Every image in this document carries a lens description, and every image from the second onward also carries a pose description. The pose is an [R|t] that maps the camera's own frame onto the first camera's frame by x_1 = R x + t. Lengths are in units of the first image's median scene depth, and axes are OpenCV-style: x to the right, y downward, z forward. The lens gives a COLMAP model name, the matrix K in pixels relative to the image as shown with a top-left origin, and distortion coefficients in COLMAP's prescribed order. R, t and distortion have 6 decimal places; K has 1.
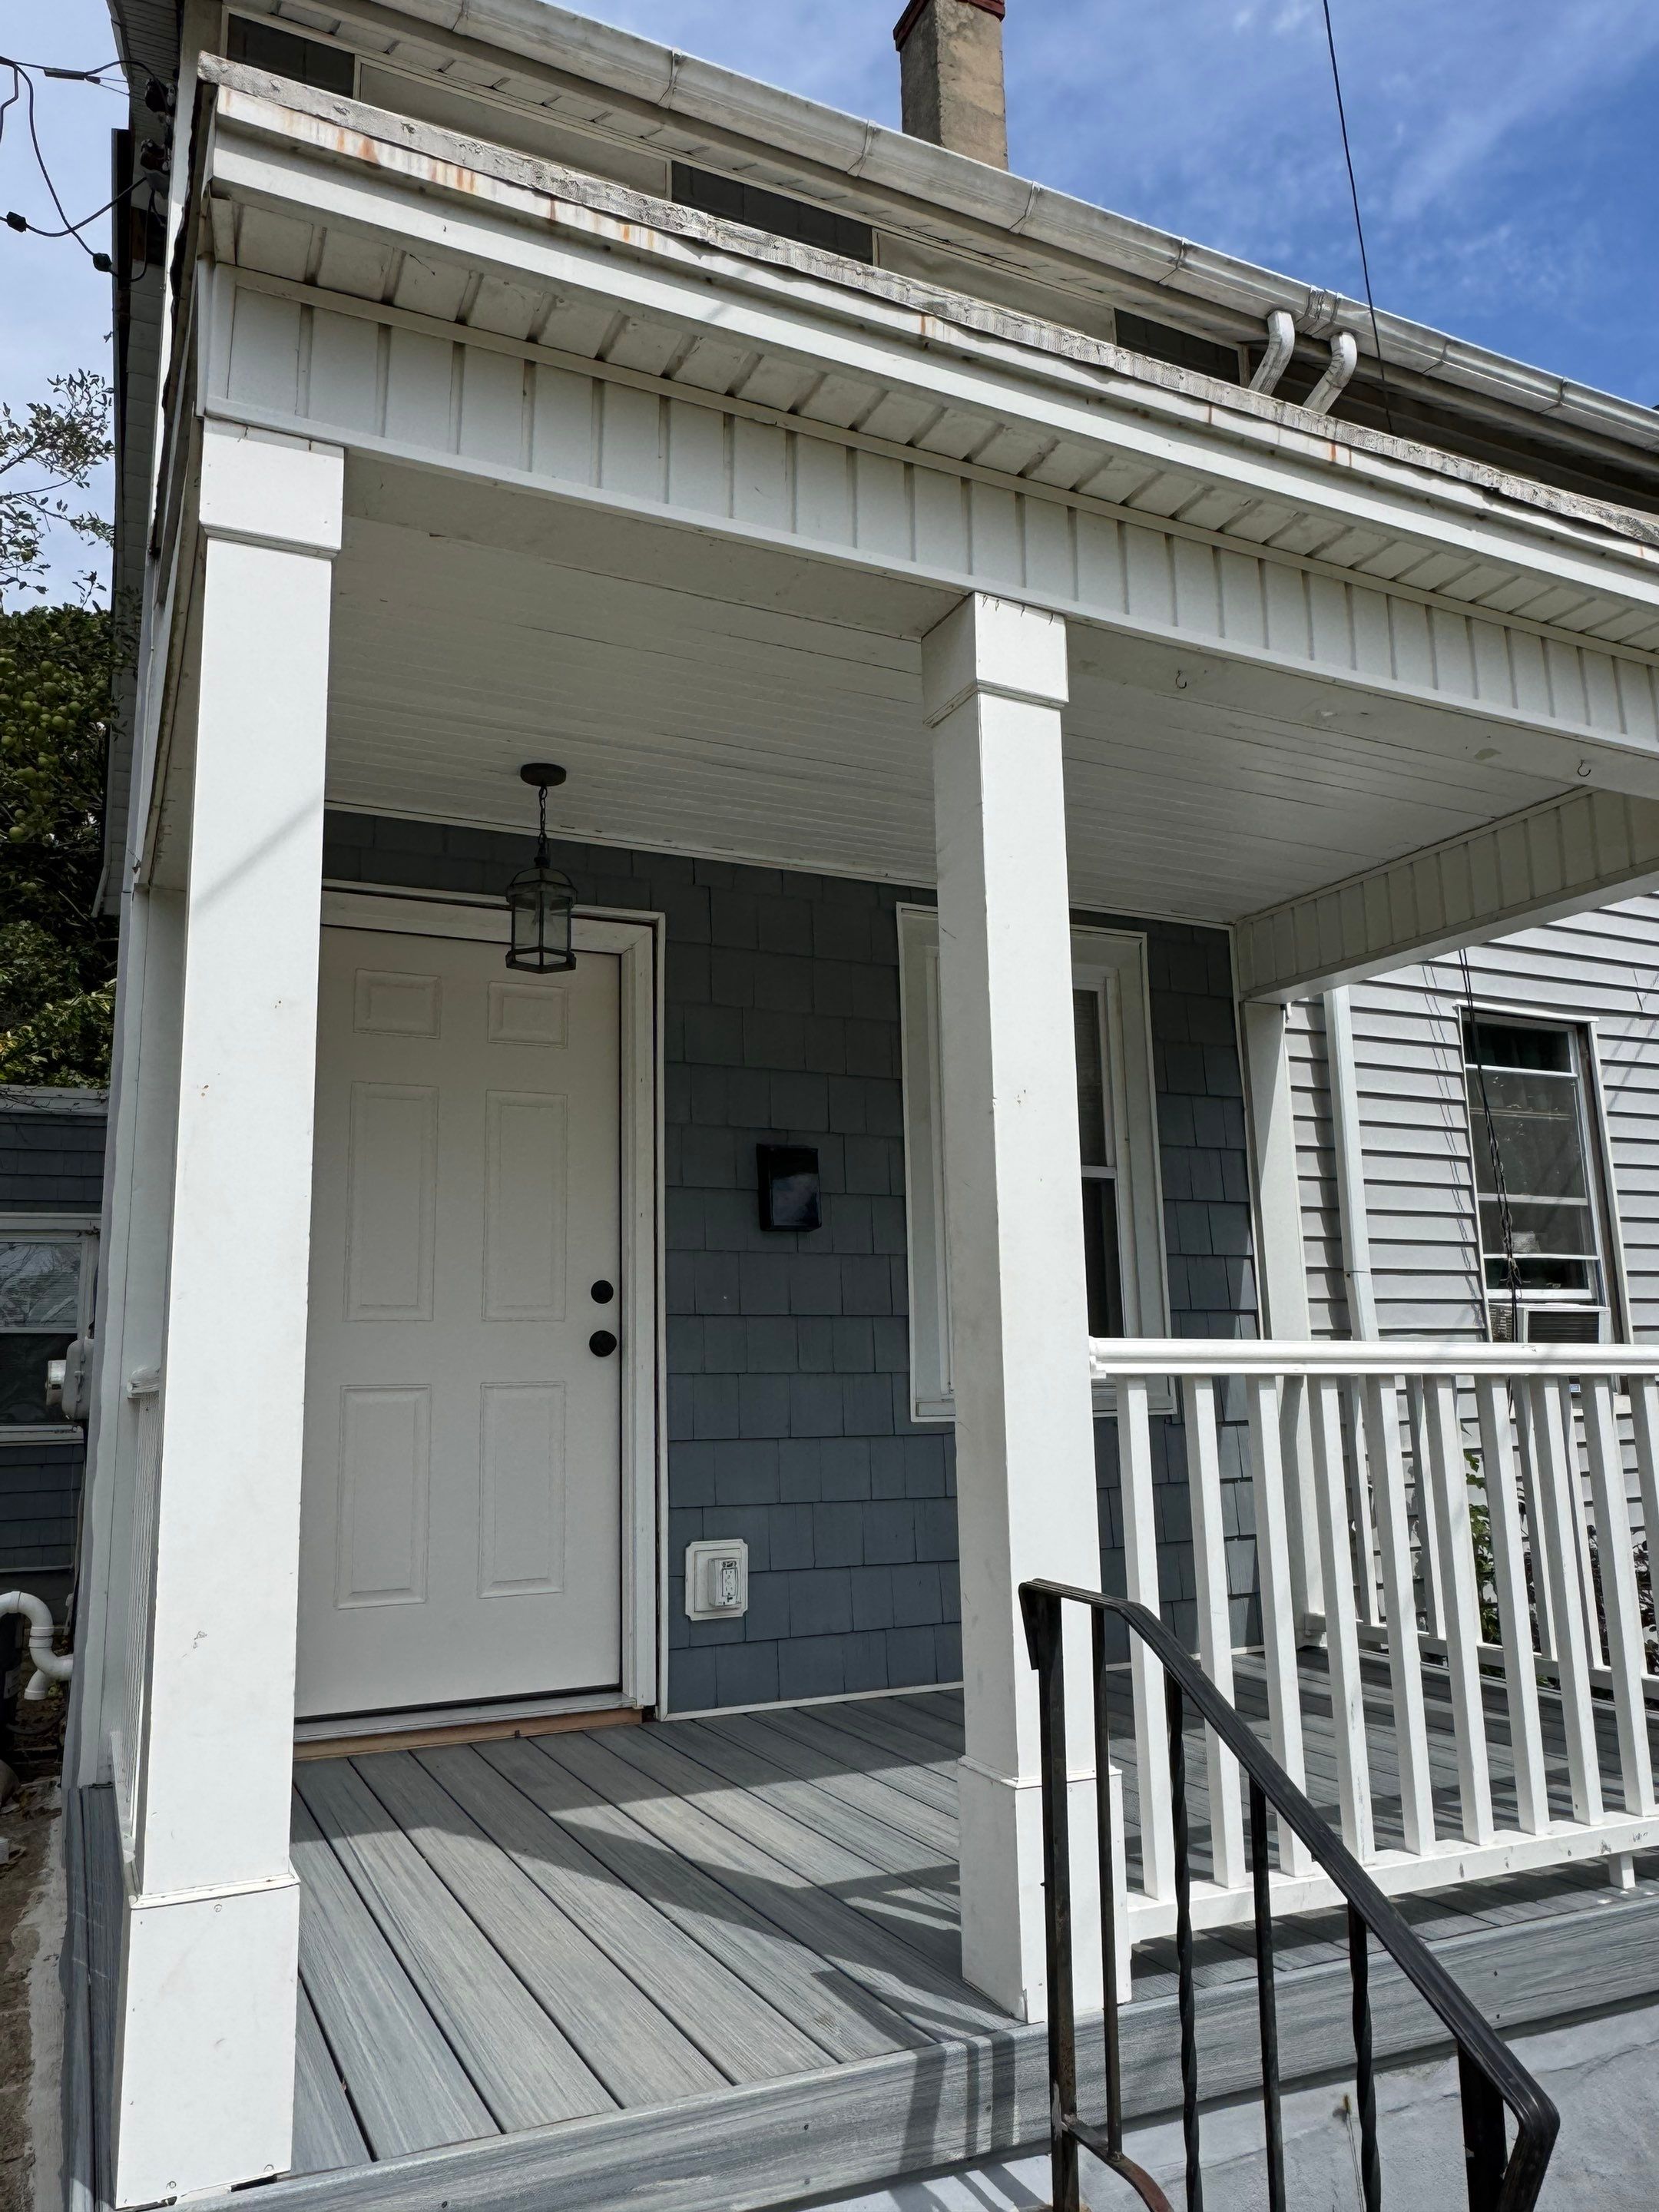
lens RADIAL K [[1552.8, 0, 835.0], [0, 1552.8, 1094.5], [0, 0, 1]] dist [-0.005410, 0.001702]
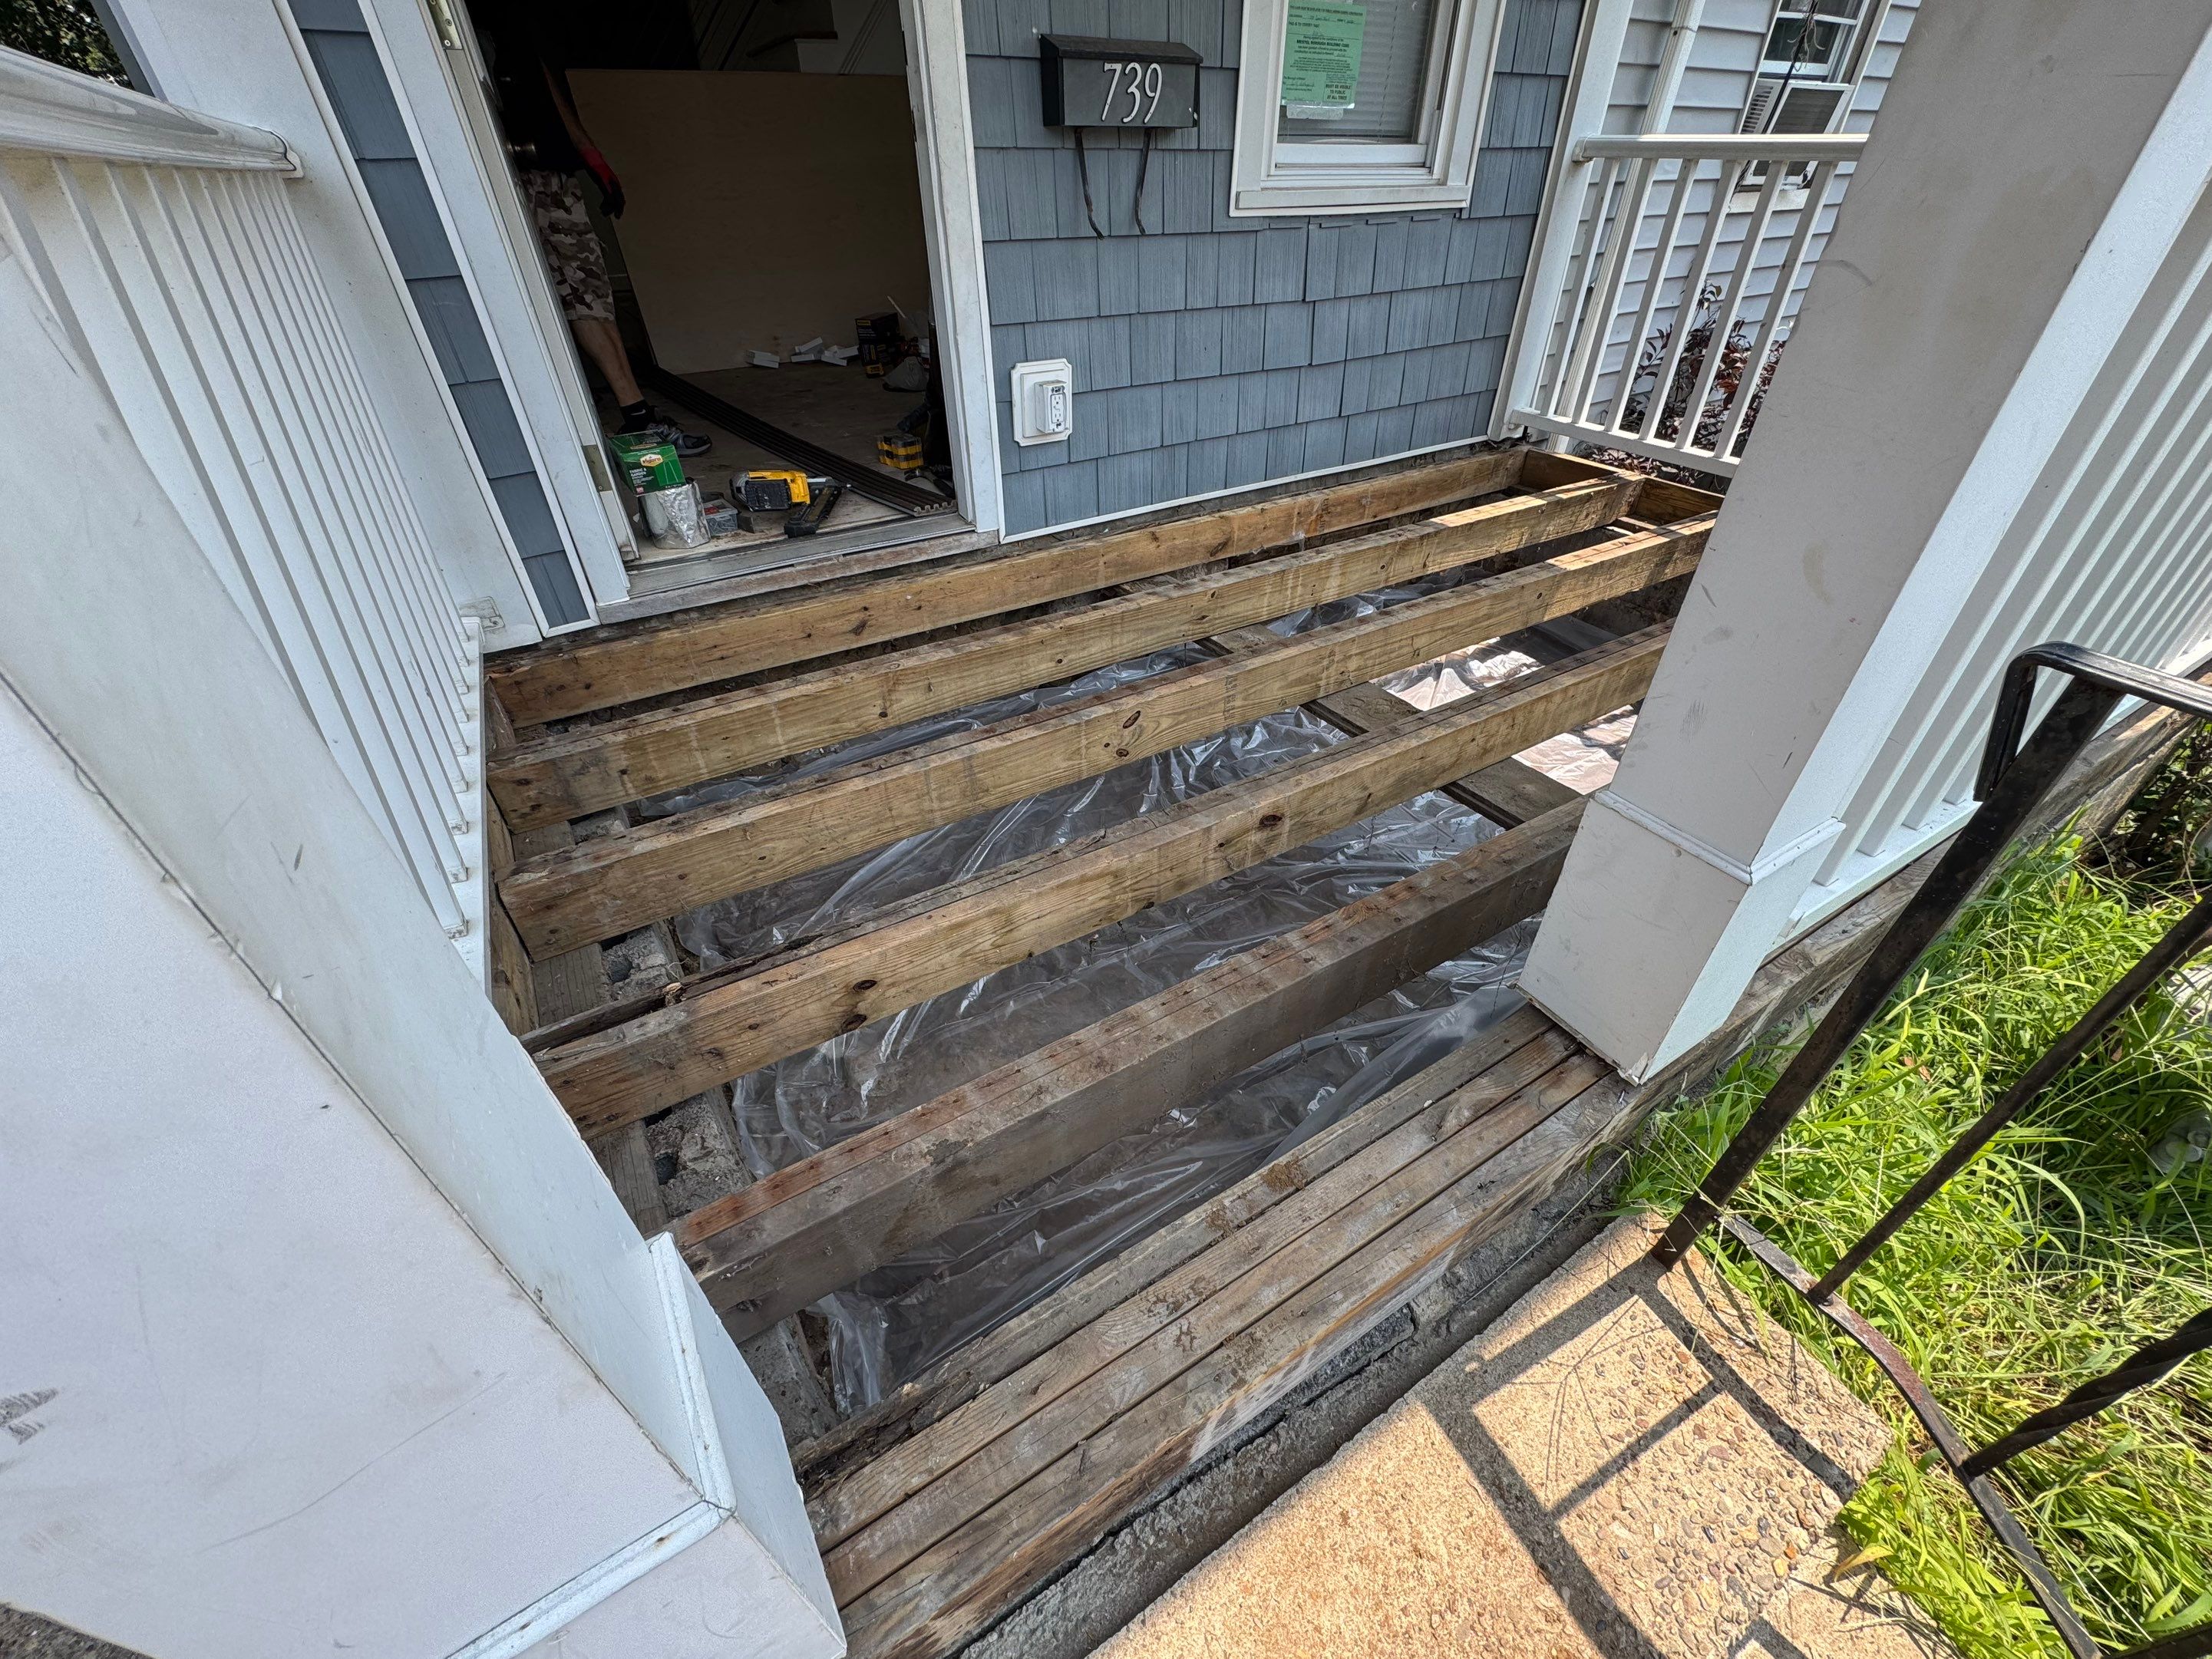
lens RADIAL K [[887.2, 0, 1108.0], [0, 887.2, 828.8], [0, 0, 1]] dist [-0.002380, 0.000348]
pose [[0.993798, -0.052609, 0.097969, -0.102461], [-0.037107, 0.673619, 0.738146, 0.072604], [-0.104827, -0.737204, 0.667489, 0.403922]]
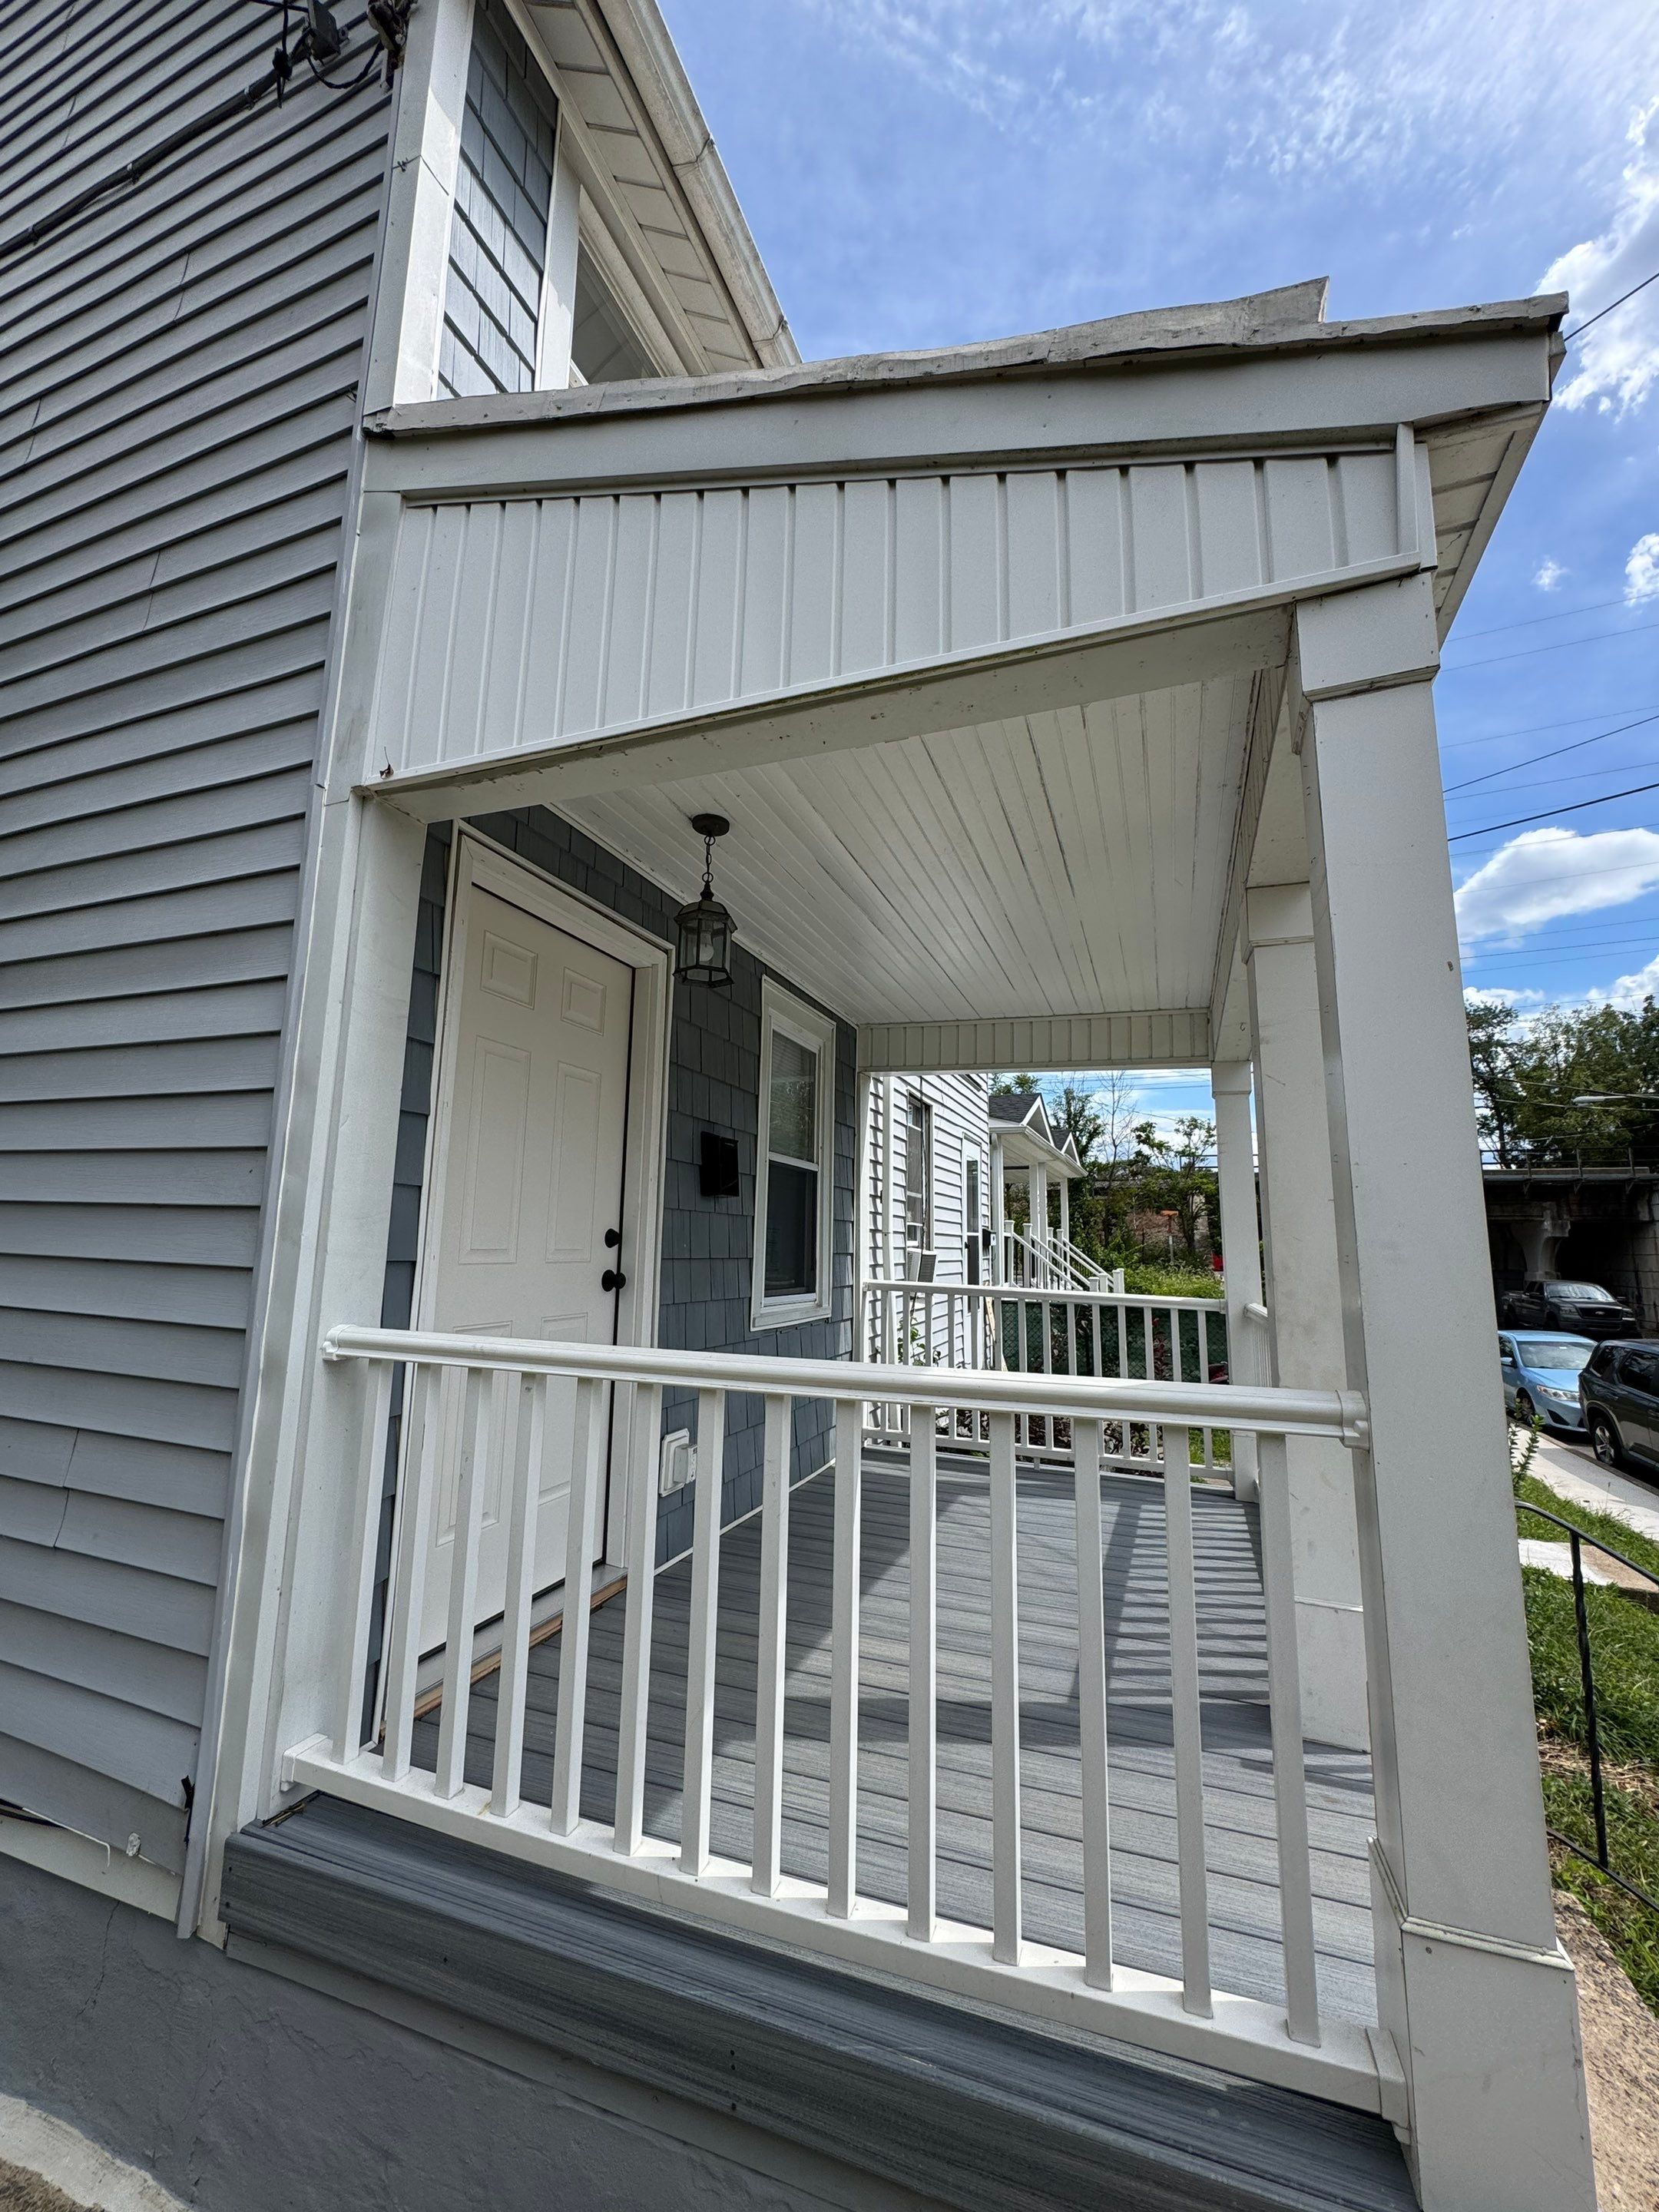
lens RADIAL K [[887.3, 0, 826.3], [0, 887.3, 1099.4], [0, 0, 1]] dist [-0.002380, 0.000348]
pose [[0.714595, 0.148257, 0.683647, -0.531119], [-0.165221, 0.985404, -0.040996, 0.019336], [-0.679747, -0.083657, 0.728660, 0.383307]]
